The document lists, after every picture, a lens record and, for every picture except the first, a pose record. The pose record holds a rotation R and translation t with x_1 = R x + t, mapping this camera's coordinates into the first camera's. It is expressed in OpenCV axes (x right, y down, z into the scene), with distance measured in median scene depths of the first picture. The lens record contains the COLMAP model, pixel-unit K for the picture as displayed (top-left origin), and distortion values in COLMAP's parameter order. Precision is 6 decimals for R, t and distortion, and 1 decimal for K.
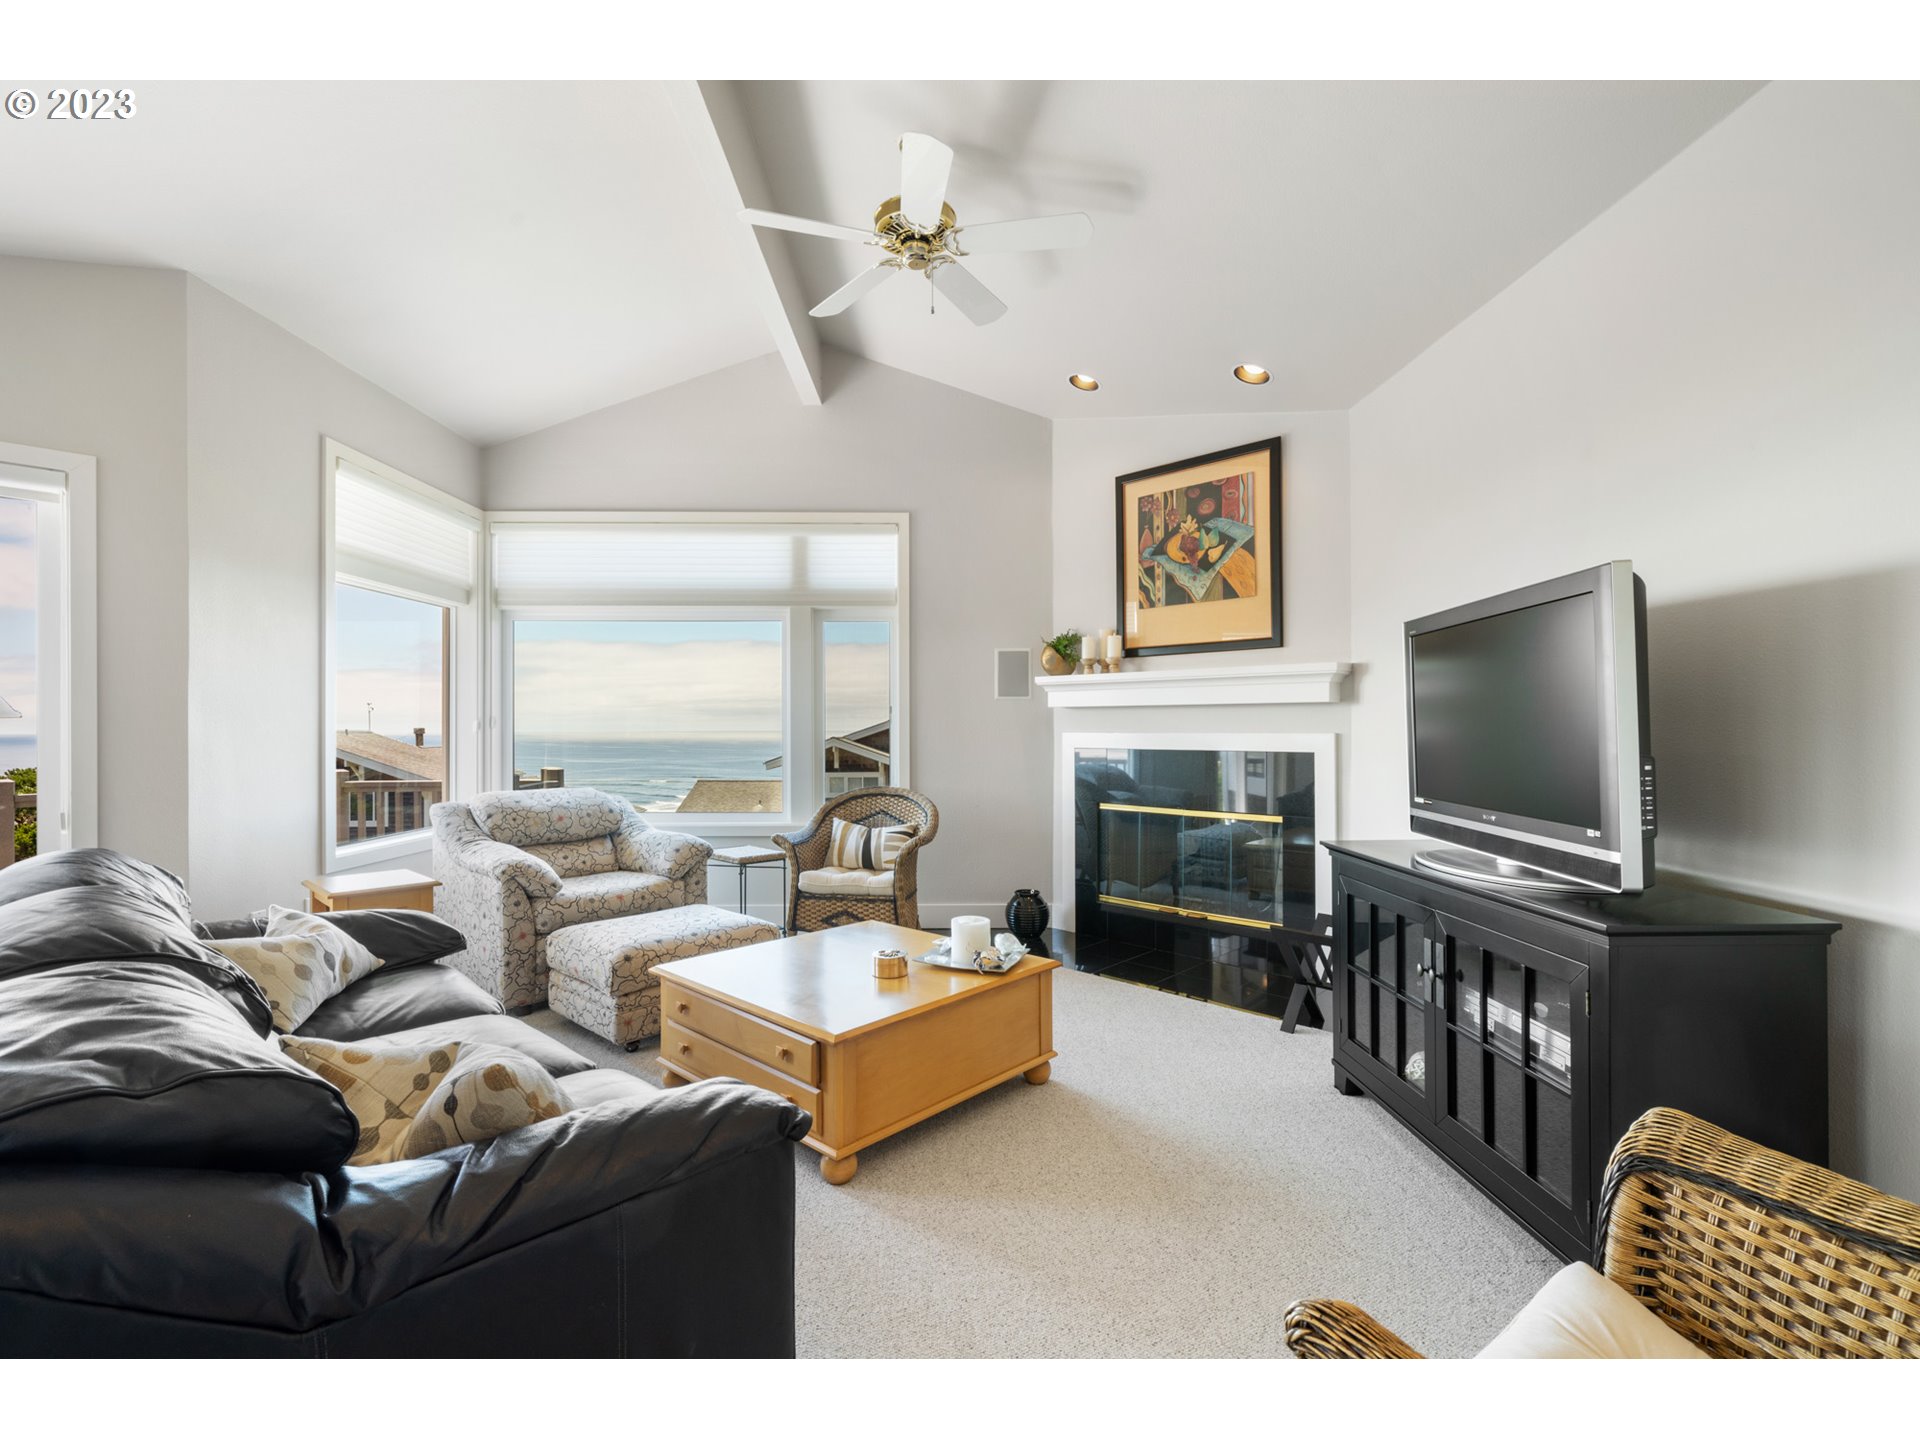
lens RADIAL K [[843.0, 0, 973.3], [0, 843.0, 728.0], [0, 0, 1]] dist [0.006114, -0.000437]
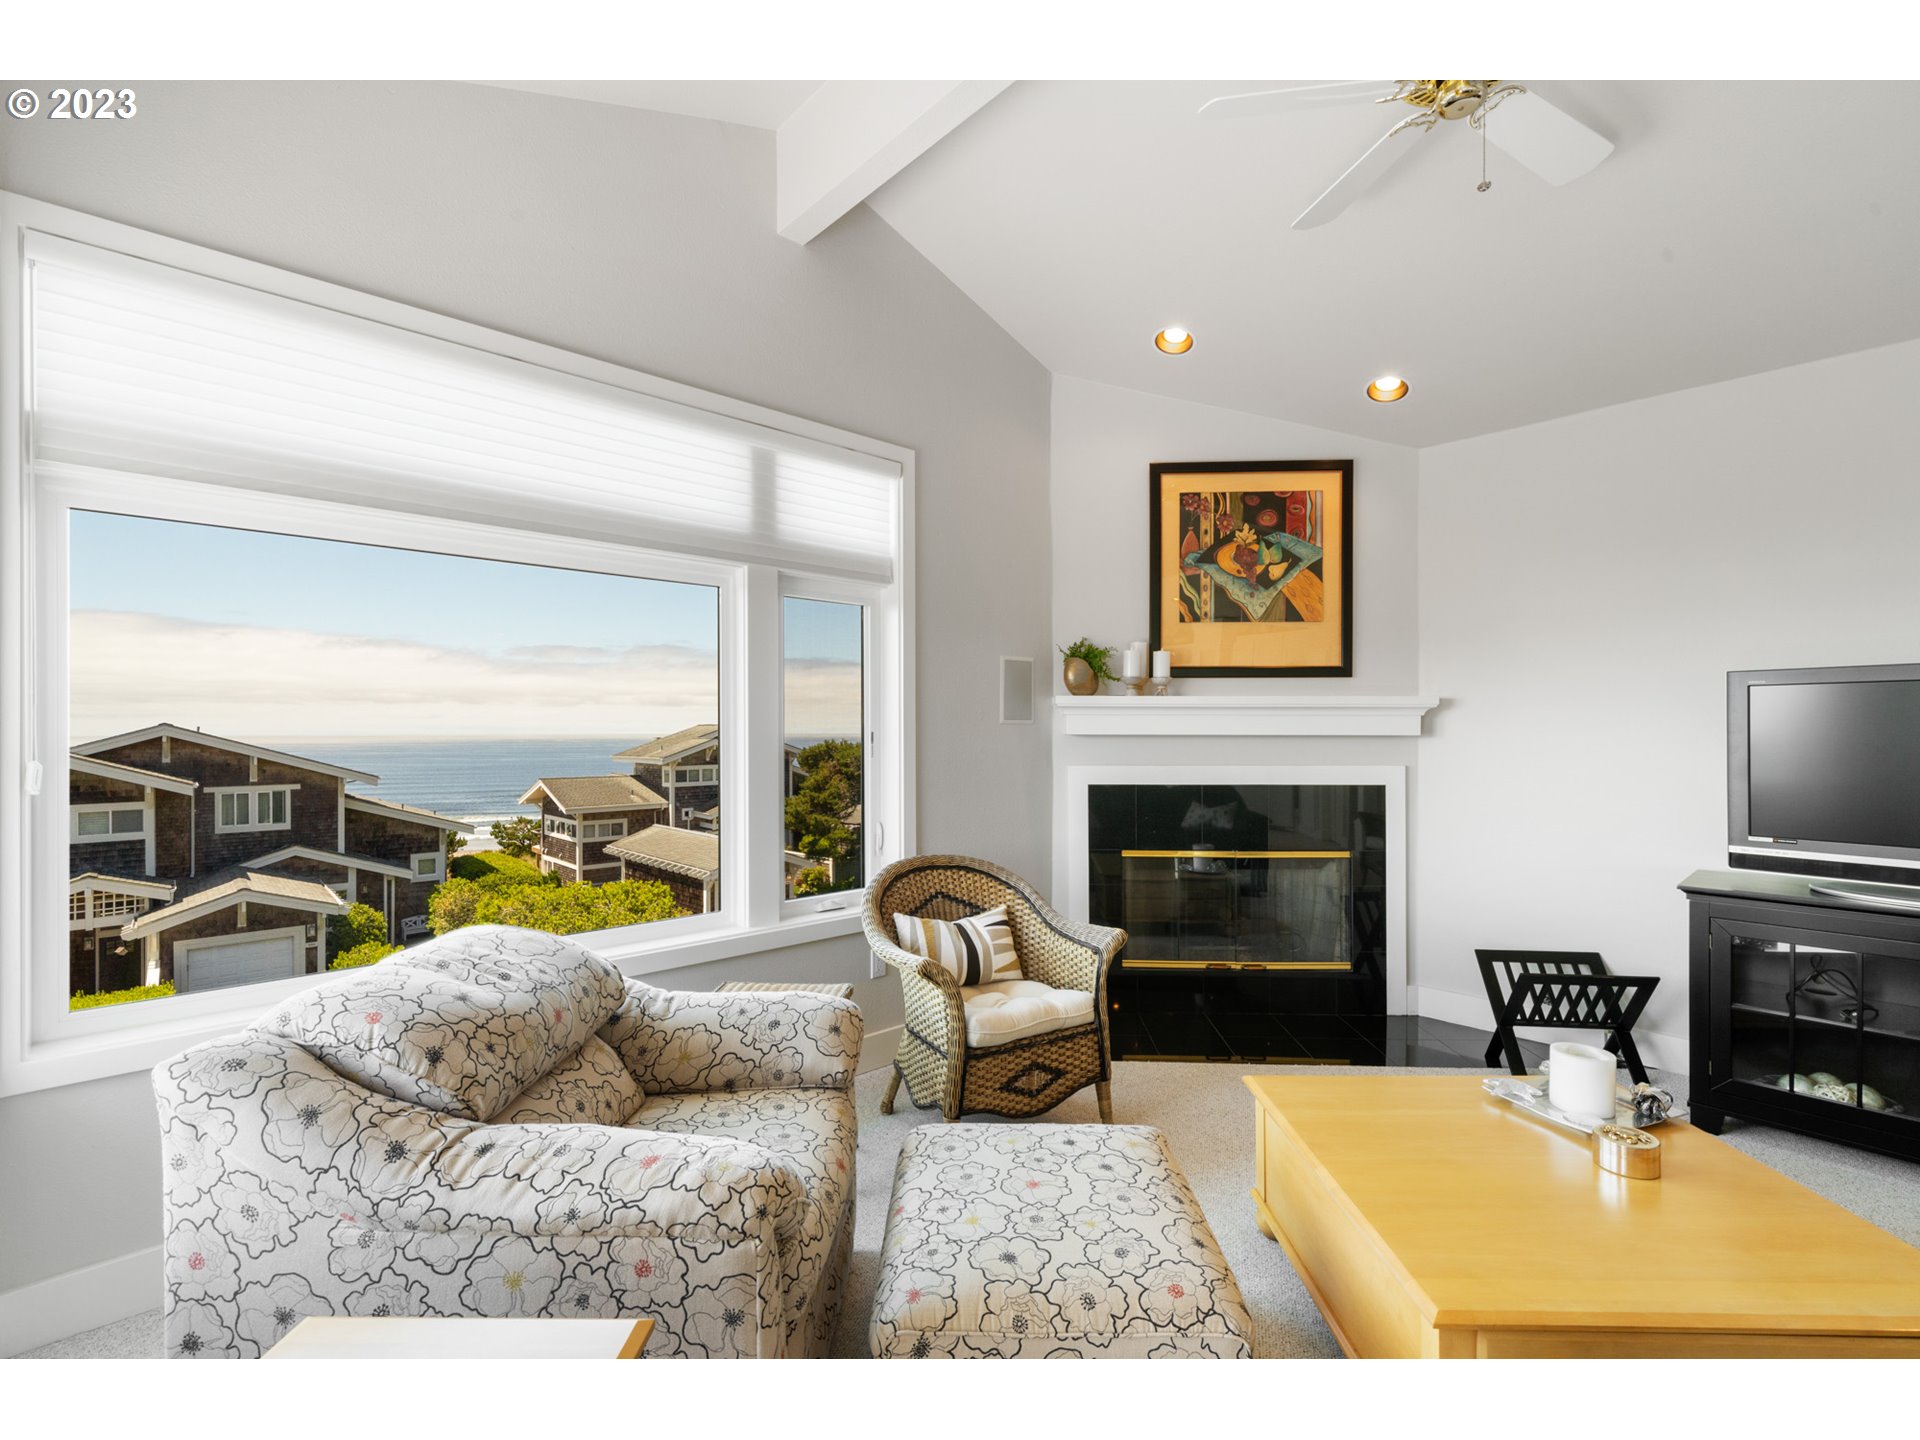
lens RADIAL K [[864.9, 0, 959.4], [0, 864.9, 729.3], [0, 0, 1]] dist [0.001774, -0.000526]
pose [[0.747683, 0.001238, 0.664055, -0.581237], [0.000226, 0.999998, -0.002118, -0.030920], [-0.664056, 0.001733, 0.747681, 0.508709]]
